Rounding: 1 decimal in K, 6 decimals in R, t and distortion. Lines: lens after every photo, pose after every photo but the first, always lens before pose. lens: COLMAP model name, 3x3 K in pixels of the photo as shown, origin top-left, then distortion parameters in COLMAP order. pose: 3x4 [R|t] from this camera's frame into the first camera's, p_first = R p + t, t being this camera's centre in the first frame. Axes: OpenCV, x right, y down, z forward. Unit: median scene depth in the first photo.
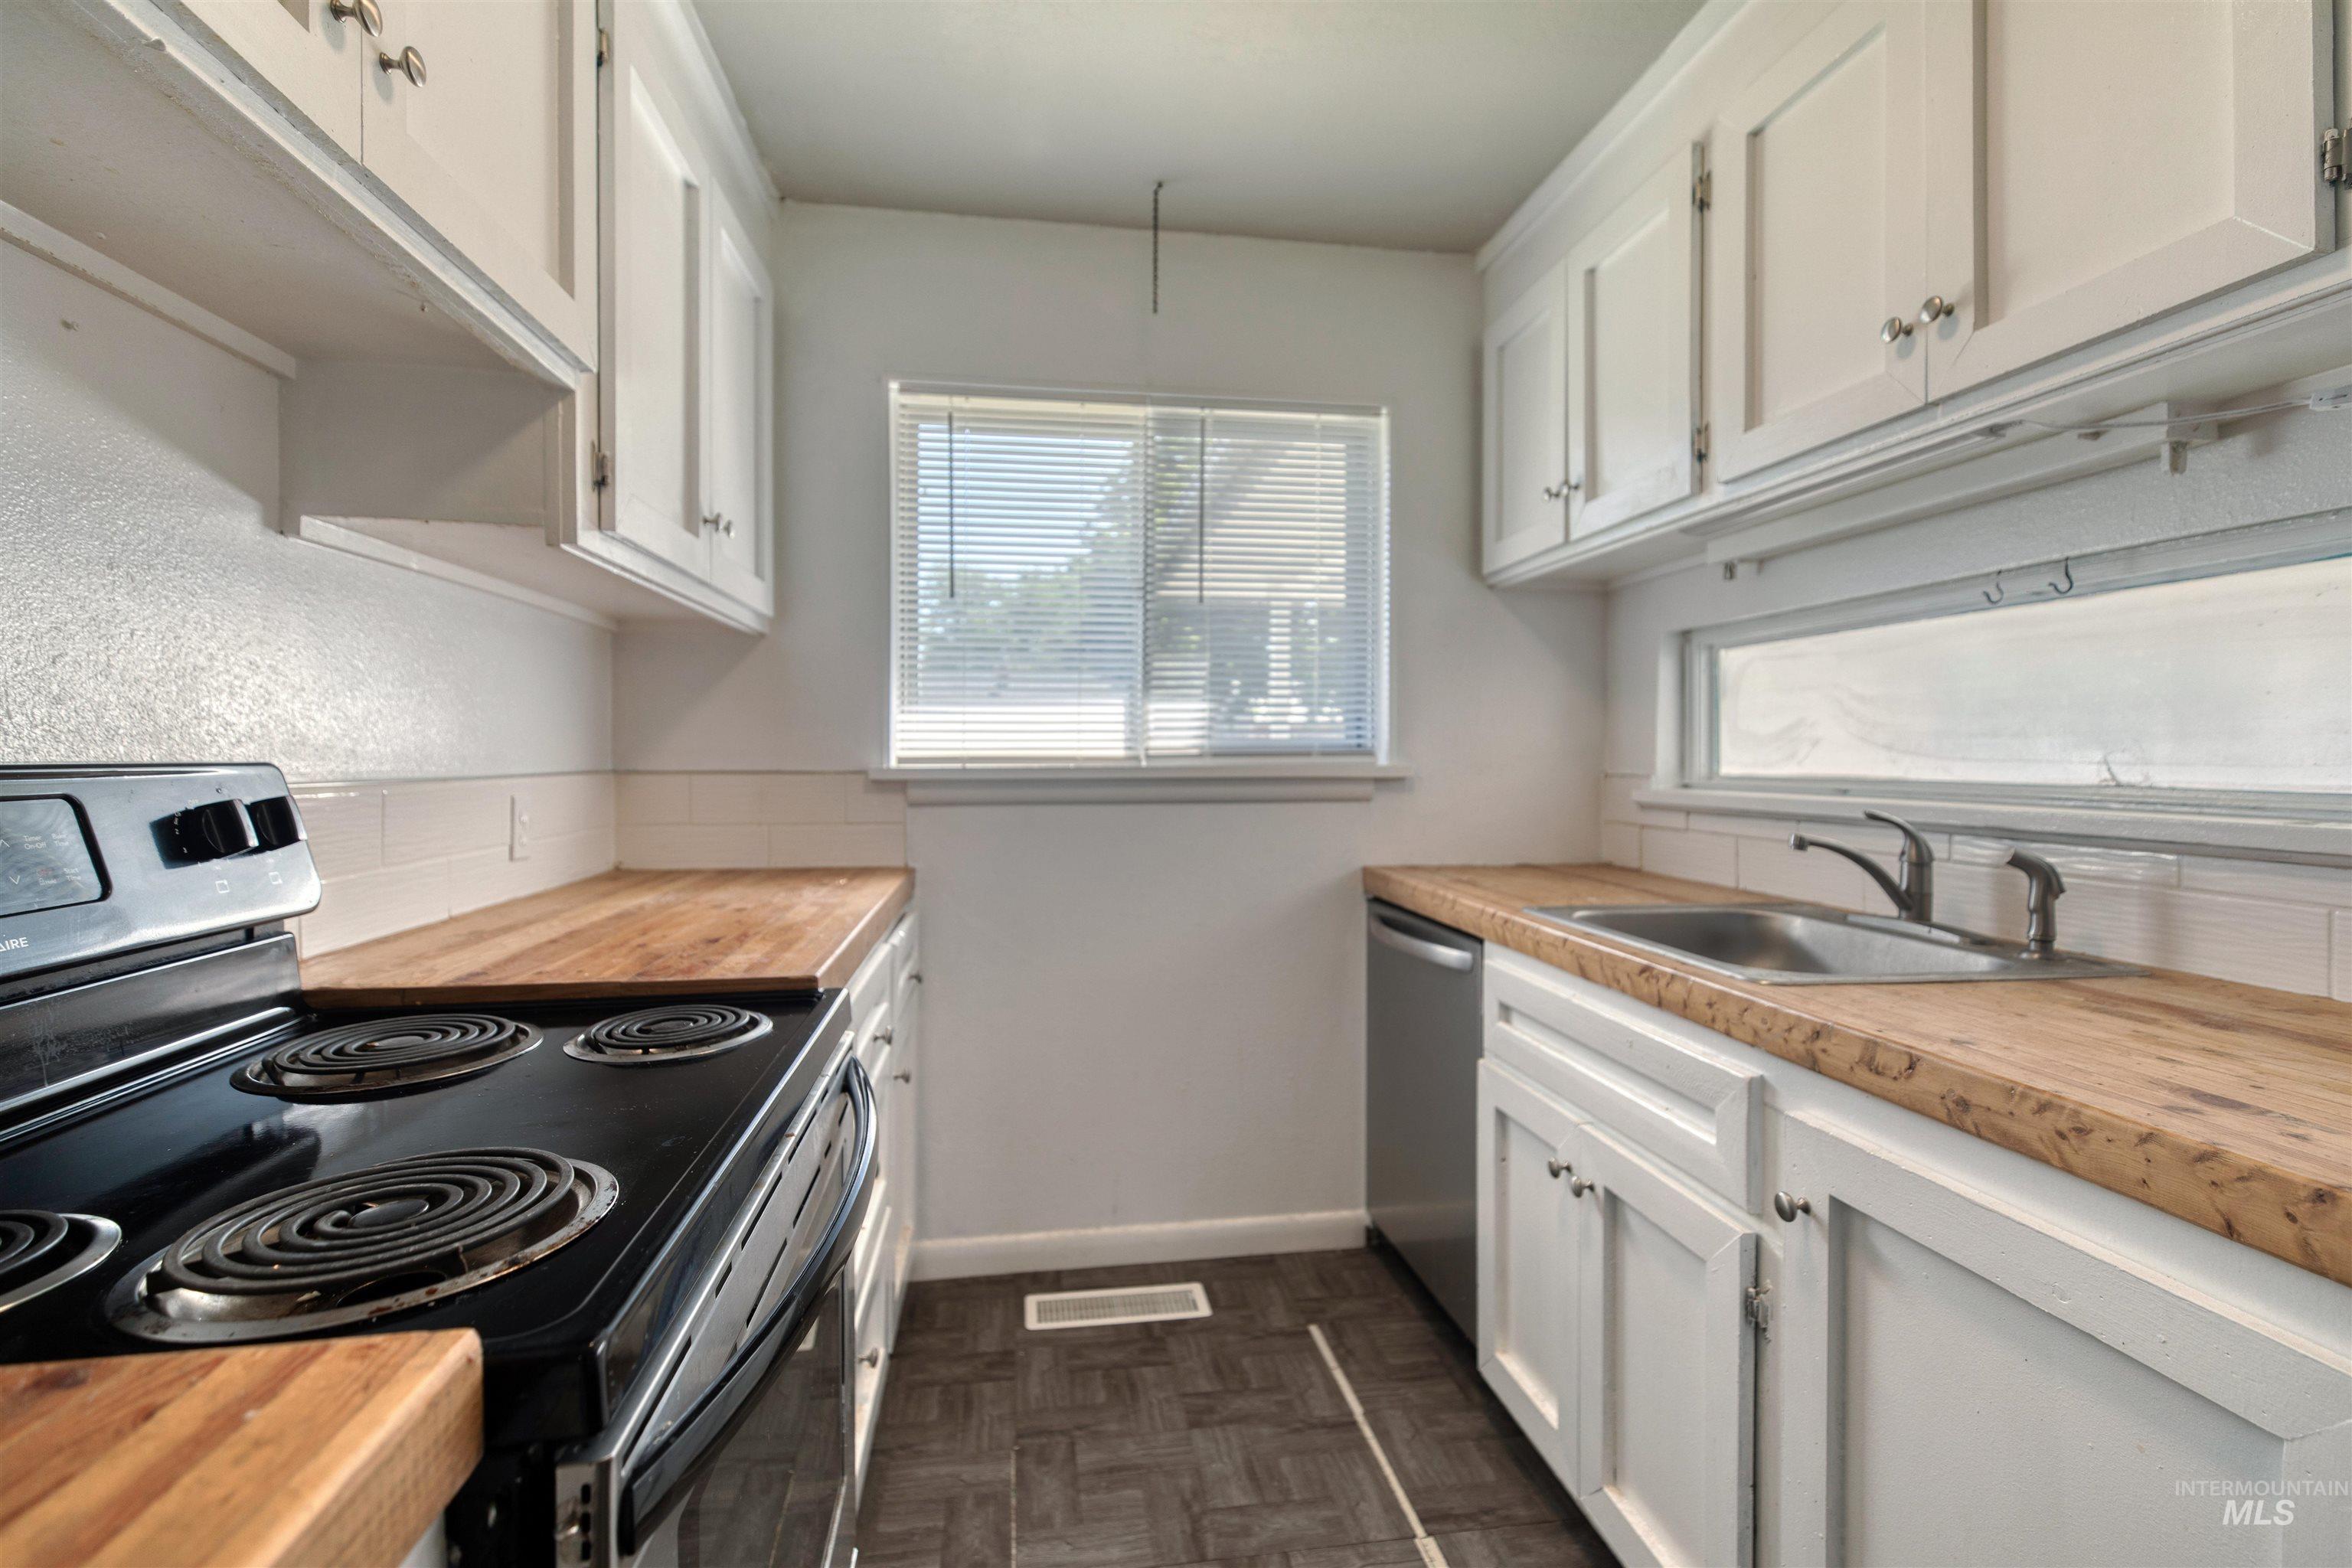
lens RADIAL K [[1066.1, 0, 1177.4], [0, 1066.1, 747.2], [0, 0, 1]] dist [0.000256, 0.000123]
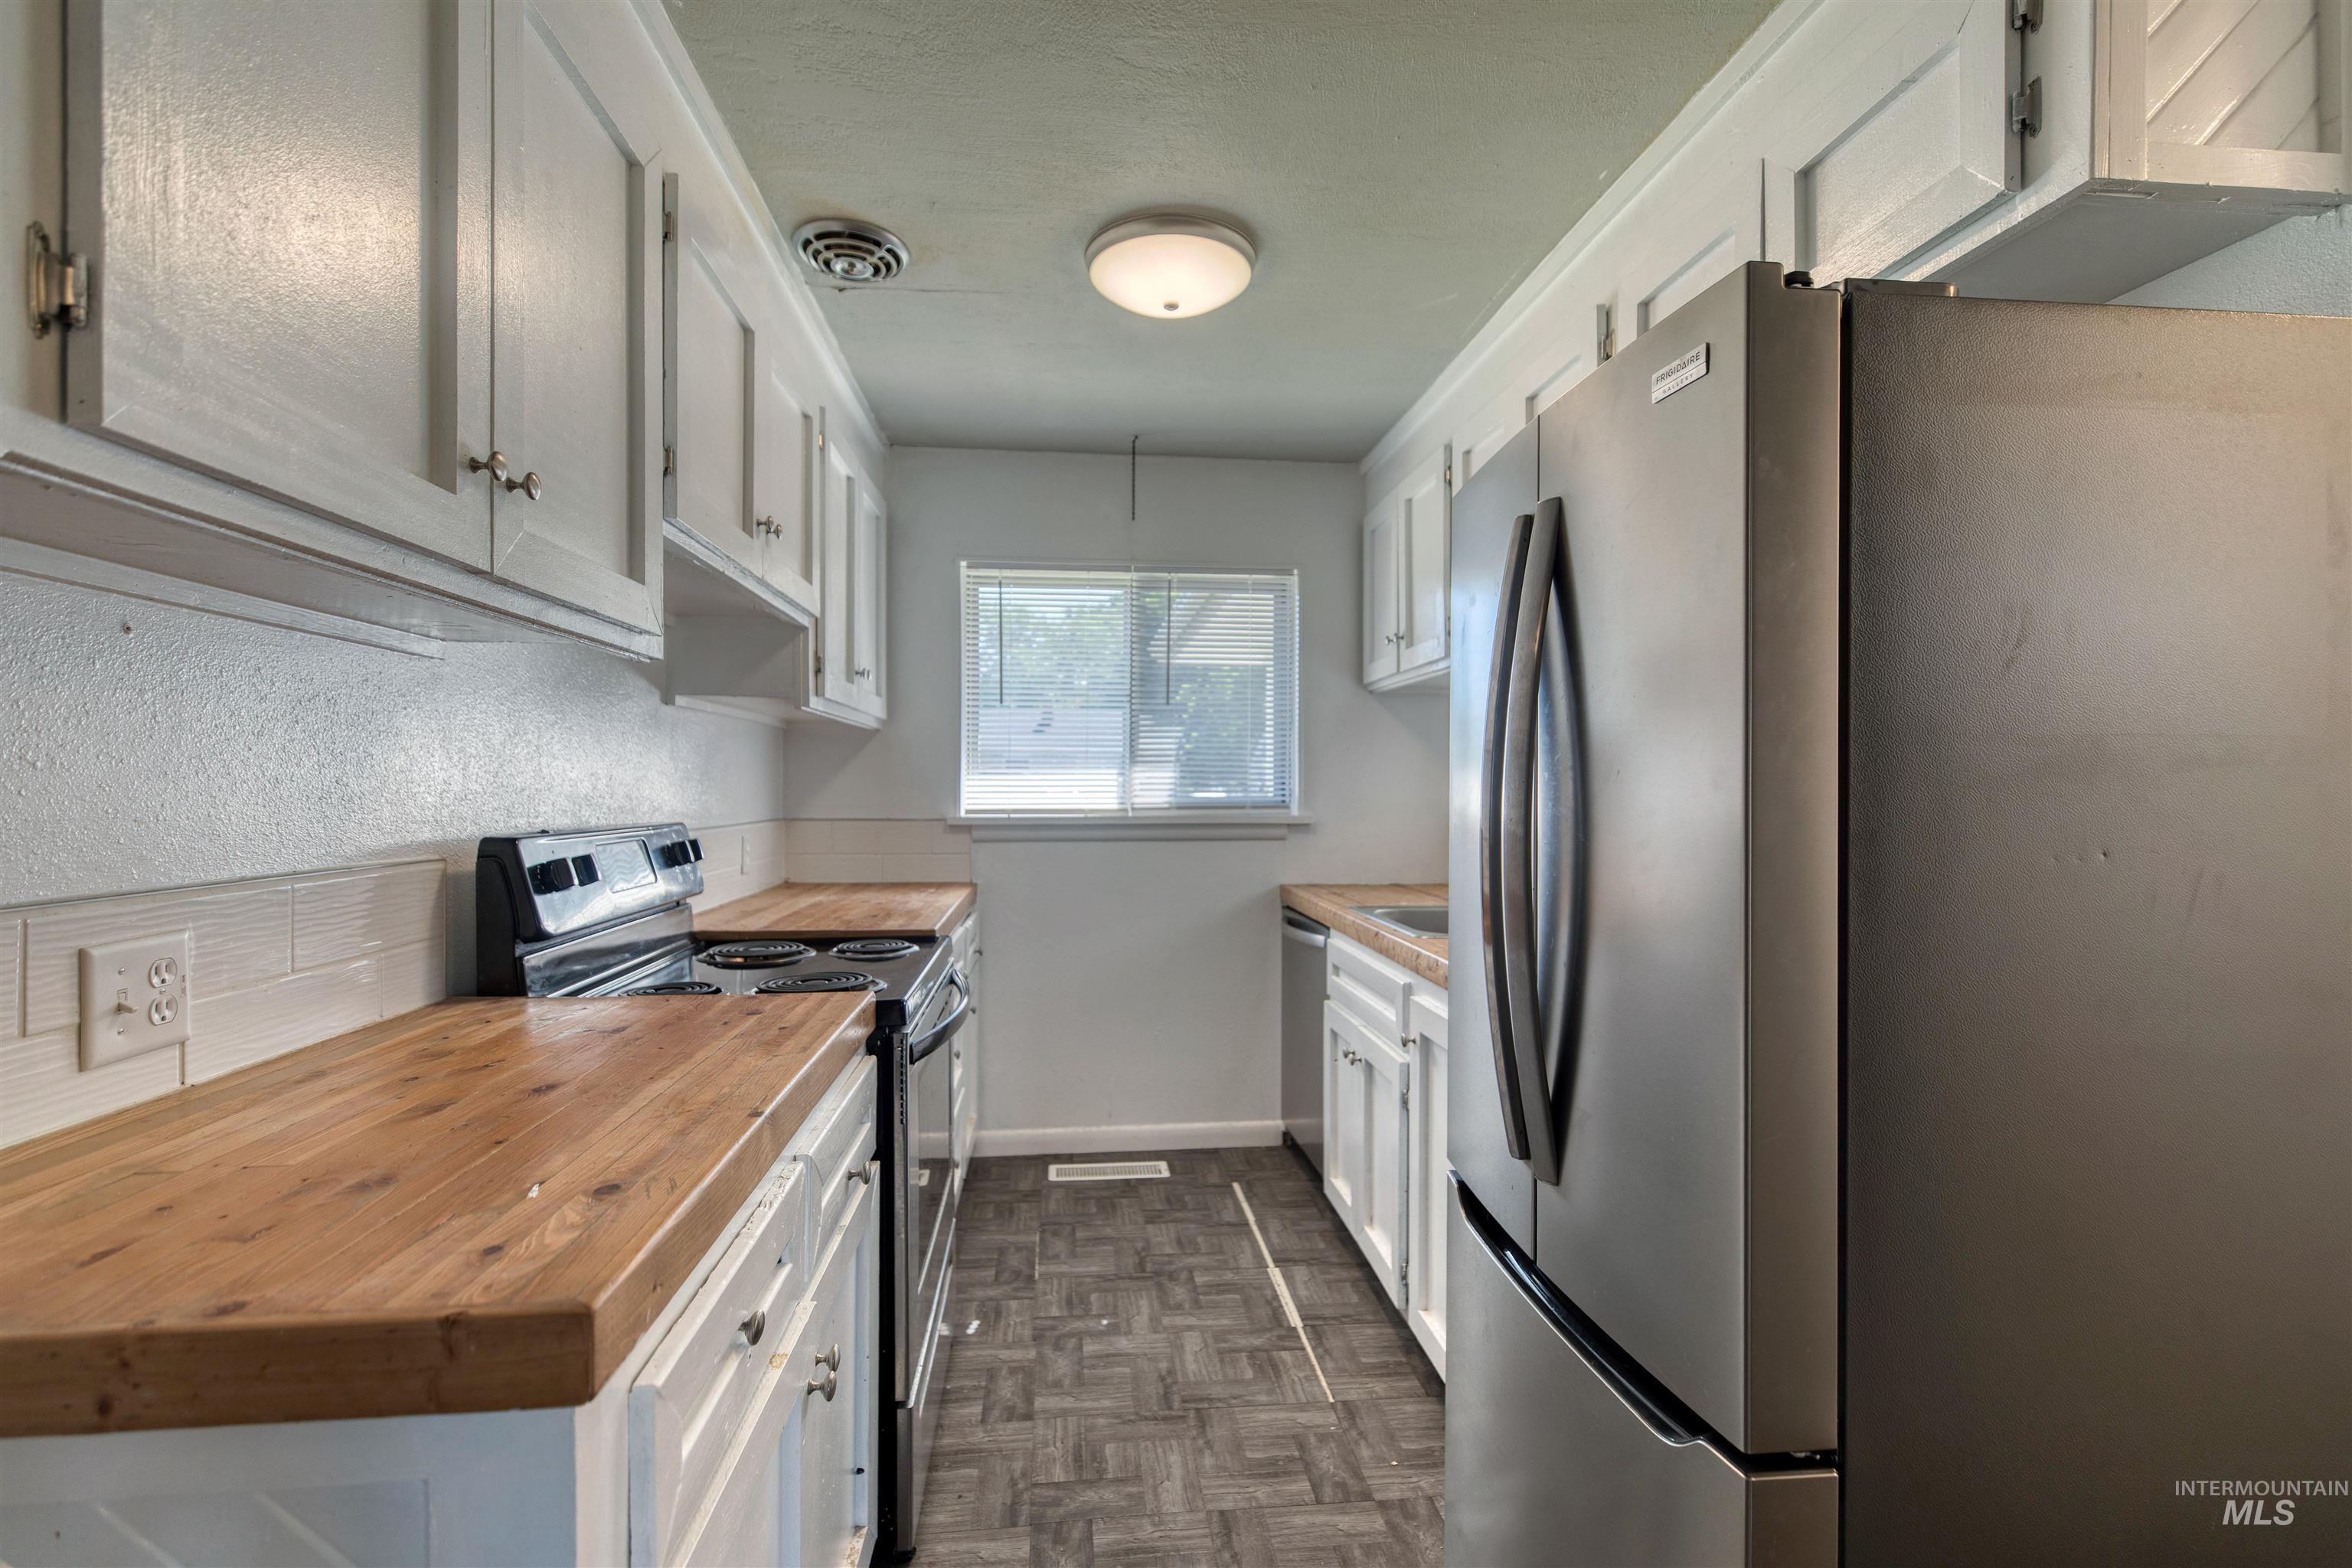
lens RADIAL K [[1066.1, 0, 1173.2], [0, 1066.1, 789.0], [0, 0, 1]] dist [0.000256, 0.000123]
pose [[0.998991, 0.001715, -0.044883, 0.109103], [-0.001409, 0.999976, 0.006849, -0.033980], [0.044893, -0.006779, 0.998969, -0.543903]]
